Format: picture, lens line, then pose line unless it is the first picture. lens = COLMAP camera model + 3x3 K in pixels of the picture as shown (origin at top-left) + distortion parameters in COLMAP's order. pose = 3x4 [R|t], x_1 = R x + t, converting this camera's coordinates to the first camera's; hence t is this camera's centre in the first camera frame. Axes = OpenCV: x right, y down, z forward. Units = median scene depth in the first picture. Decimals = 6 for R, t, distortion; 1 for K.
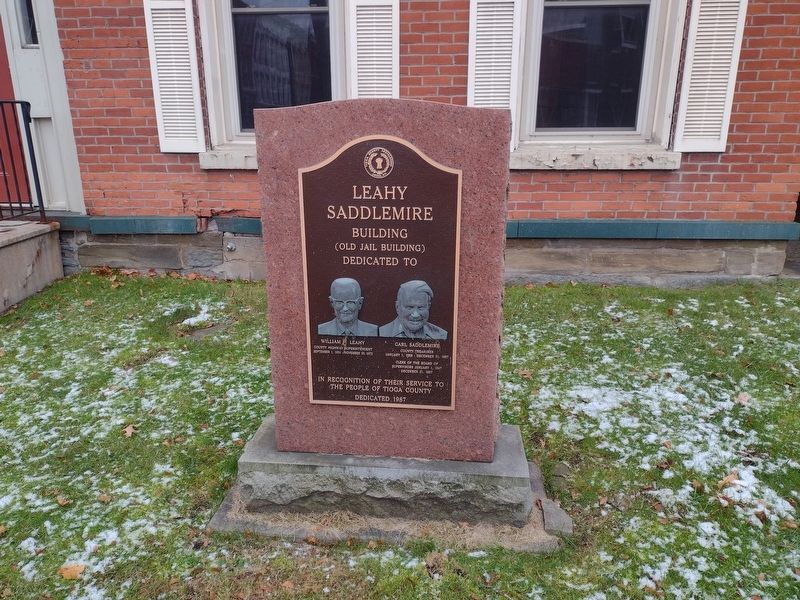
lens RADIAL K [[607.4, 0, 400.0], [0, 607.4, 300.0], [0, 0, 1]] dist [0.049849, -0.060896]
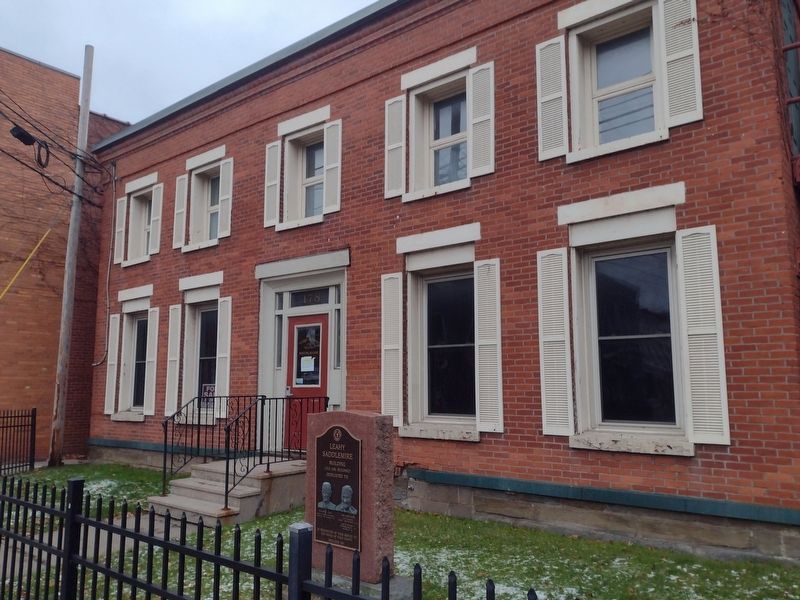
lens RADIAL K [[607.4, 0, 400.0], [0, 607.4, 300.0], [0, 0, 1]] dist [0.049849, -0.060896]
pose [[0.825586, -0.075600, -0.559190, 0.675812], [-0.168809, 0.912511, -0.372596, 0.068412], [0.538435, 0.402006, 0.740594, -0.403218]]
